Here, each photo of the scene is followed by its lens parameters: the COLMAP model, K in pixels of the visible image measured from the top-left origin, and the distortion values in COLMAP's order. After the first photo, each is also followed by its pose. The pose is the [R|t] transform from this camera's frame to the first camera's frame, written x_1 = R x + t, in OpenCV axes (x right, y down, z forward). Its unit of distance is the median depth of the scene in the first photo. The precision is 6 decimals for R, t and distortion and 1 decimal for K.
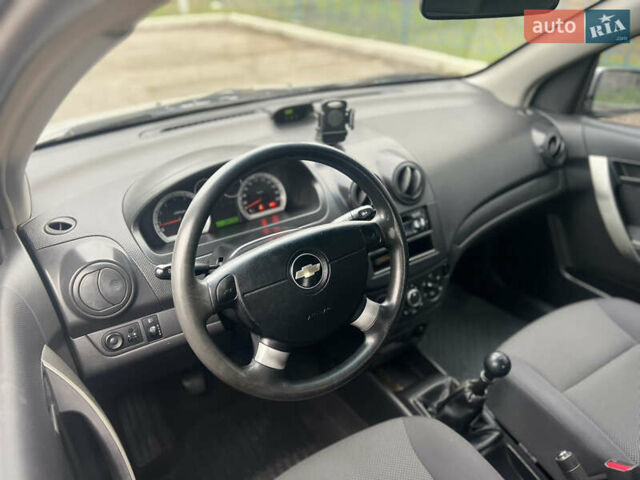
lens RADIAL K [[496.9, 0, 320.0], [0, 496.9, 240.0], [0, 0, 1]] dist [0.036279, -0.002016]
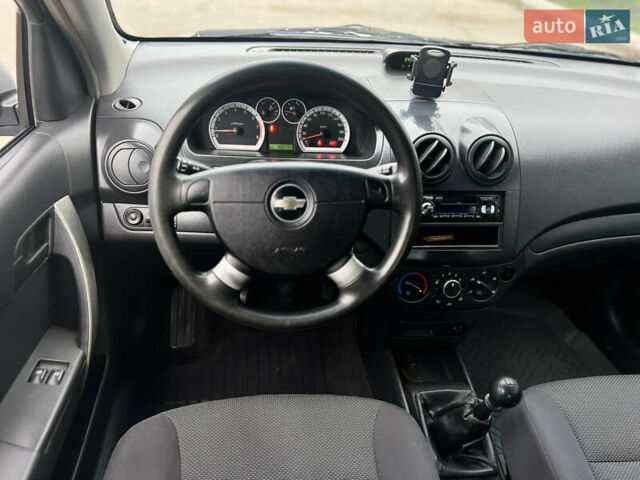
lens RADIAL K [[496.9, 0, 320.0], [0, 496.9, 240.0], [0, 0, 1]] dist [0.036279, -0.002016]
pose [[0.884536, 0.316357, -0.342803, 0.277212], [-0.295229, 0.948640, 0.113676, 0.003722], [0.361159, 0.000655, 0.932504, 0.103349]]
